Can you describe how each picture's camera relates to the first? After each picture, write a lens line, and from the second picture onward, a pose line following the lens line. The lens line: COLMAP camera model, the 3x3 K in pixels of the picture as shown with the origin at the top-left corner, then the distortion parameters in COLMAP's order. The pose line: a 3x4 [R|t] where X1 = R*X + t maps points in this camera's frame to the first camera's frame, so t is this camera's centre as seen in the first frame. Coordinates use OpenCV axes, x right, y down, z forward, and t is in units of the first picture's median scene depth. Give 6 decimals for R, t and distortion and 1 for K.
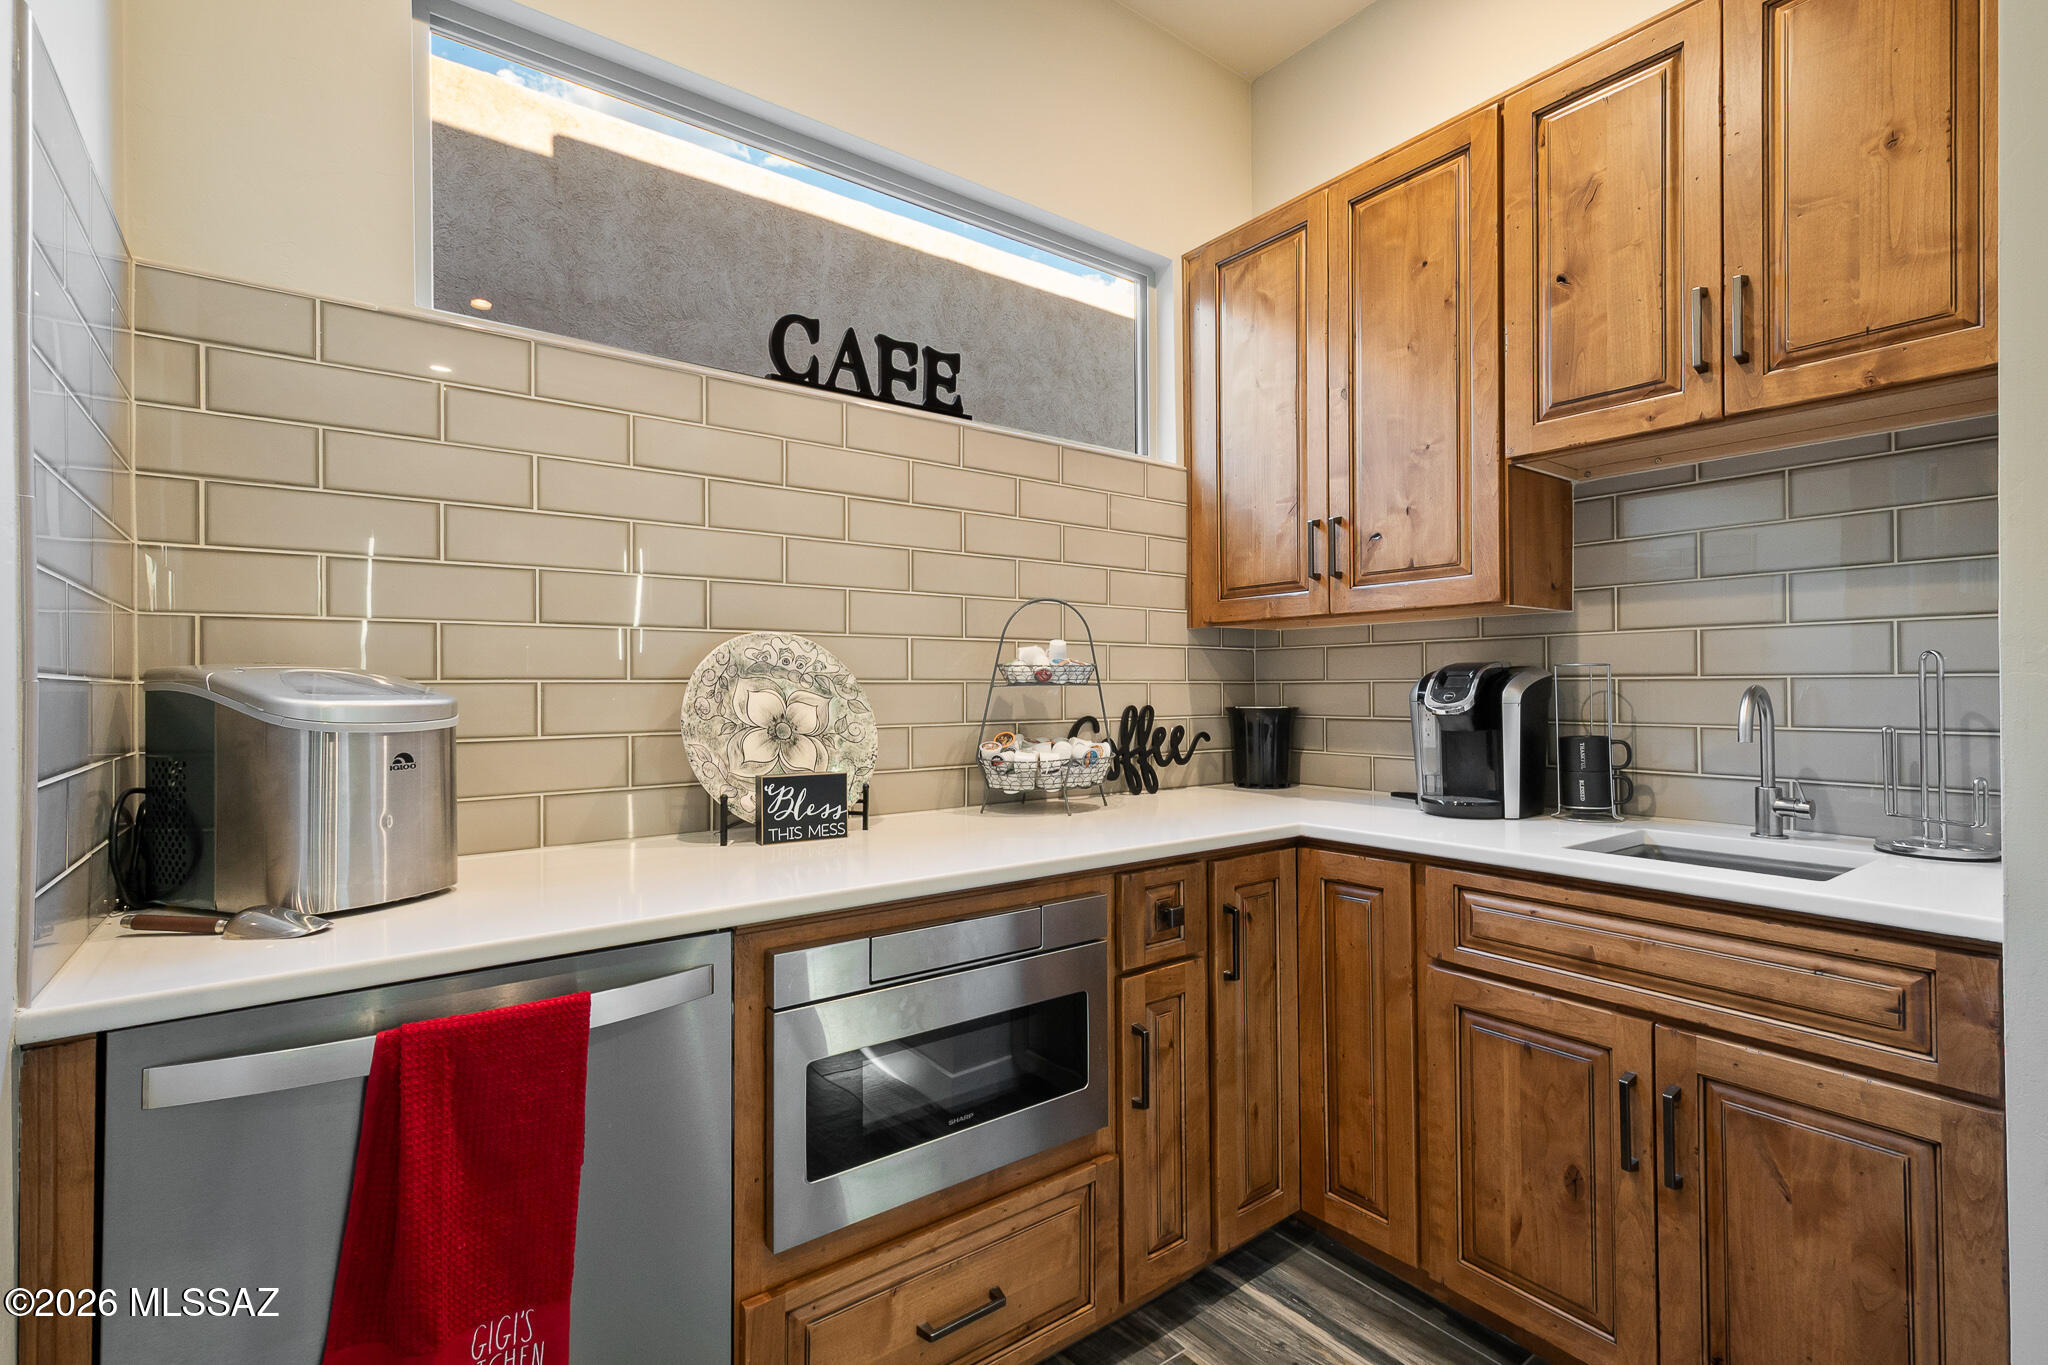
lens RADIAL K [[921.1, 0, 1024.0], [0, 921.1, 682.5], [0, 0, 1]] dist [0.007559, 0.000003]
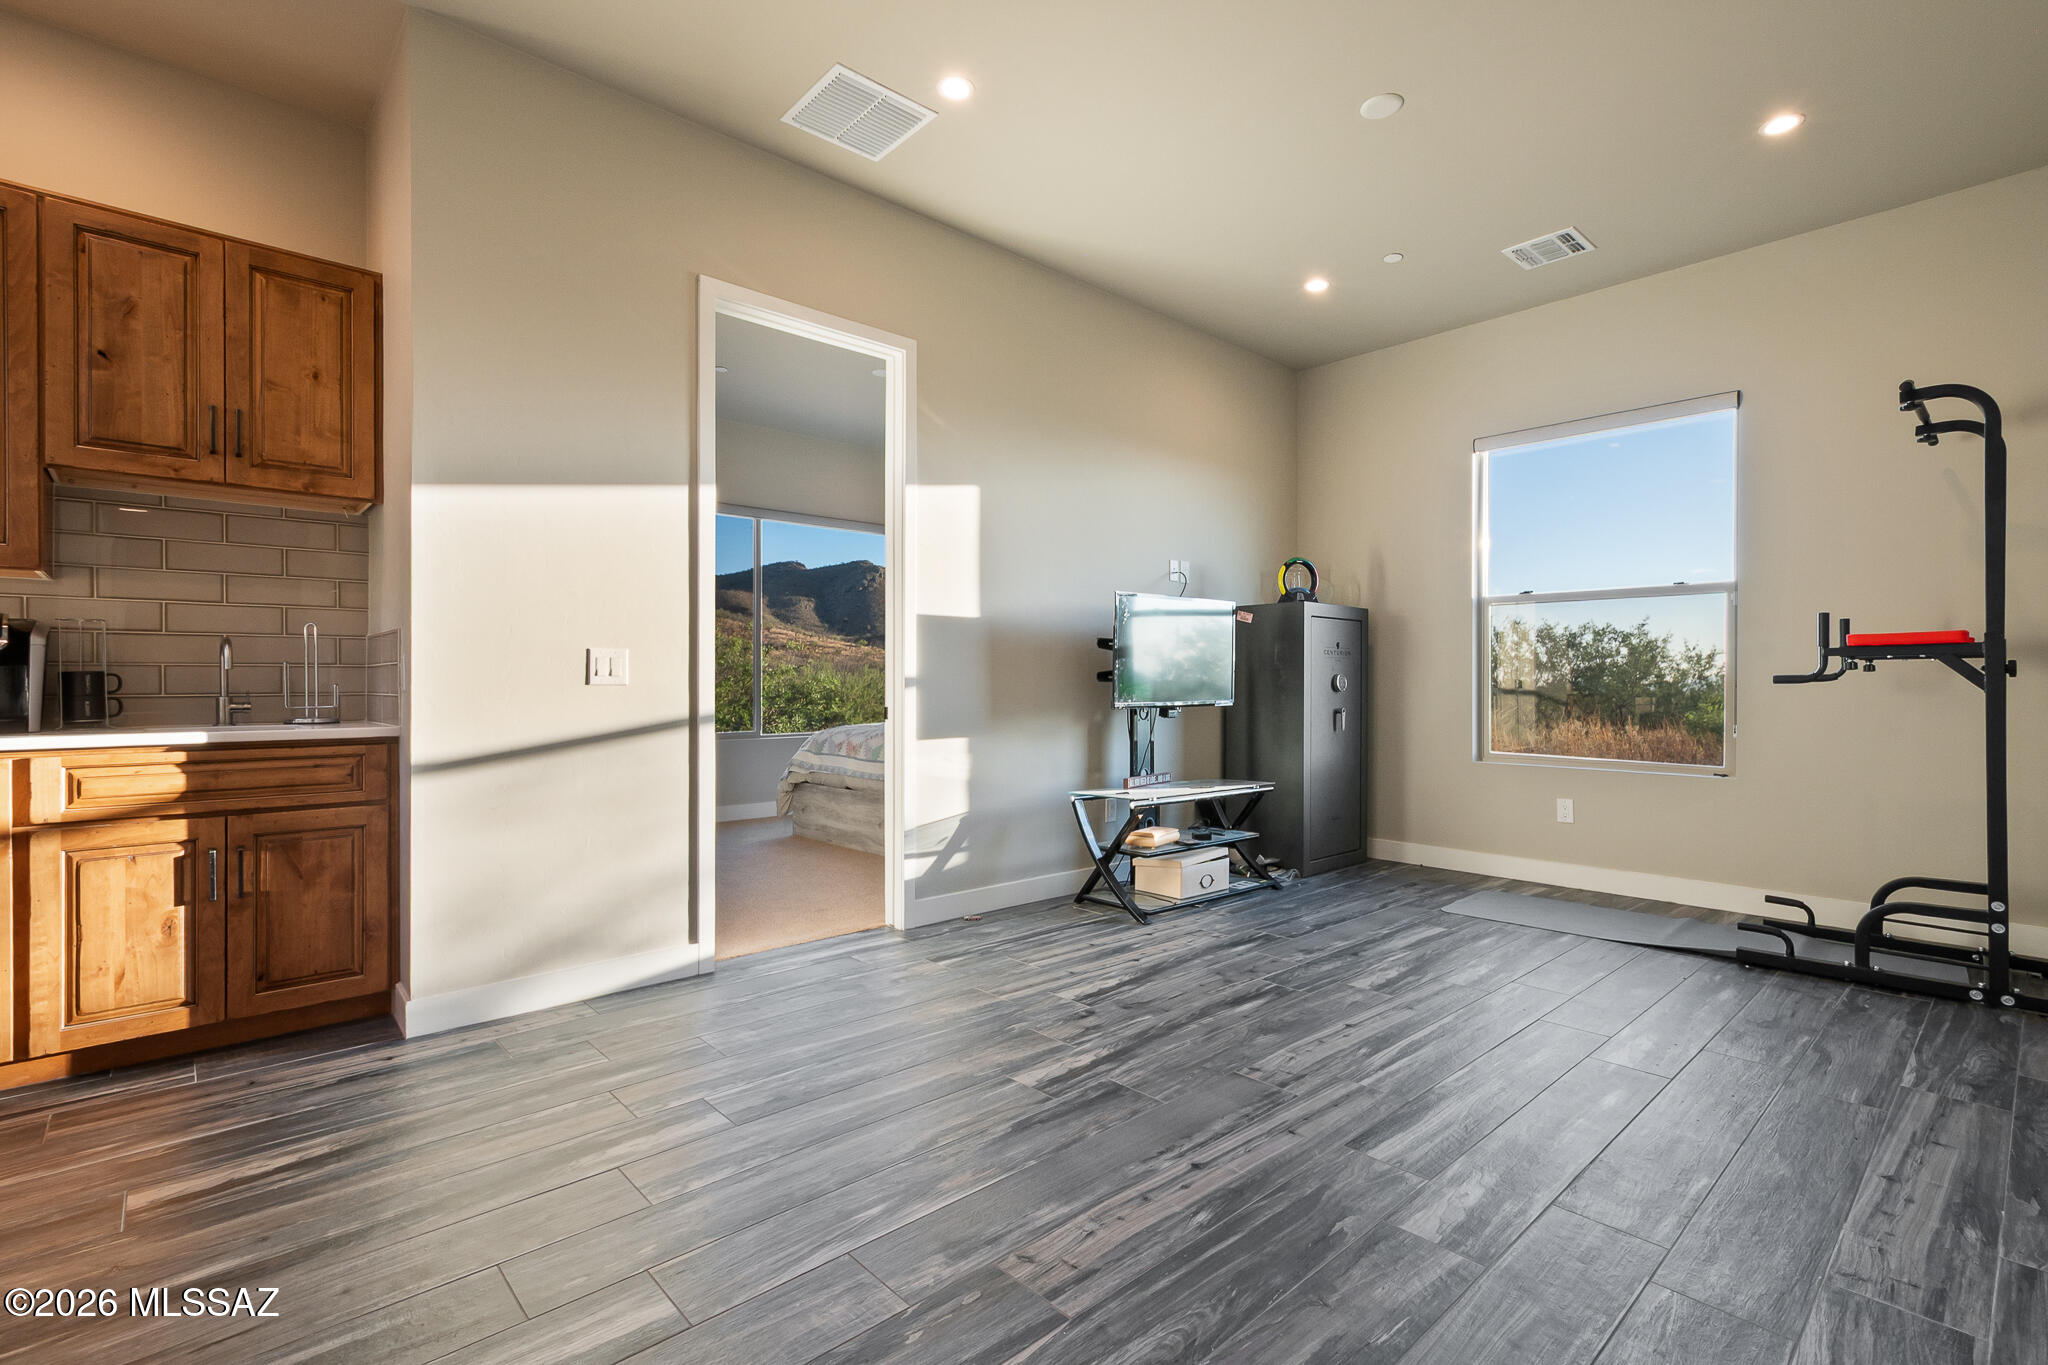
lens RADIAL K [[908.2, 0, 1052.9], [0, 908.2, 697.6], [0, 0, 1]] dist [0.002318, -0.000324]
pose [[-0.078975, -0.020610, 0.996664, -1.059592], [-0.010422, 0.999749, 0.019848, 0.067812], [-0.996822, -0.008820, -0.079170, -0.418863]]
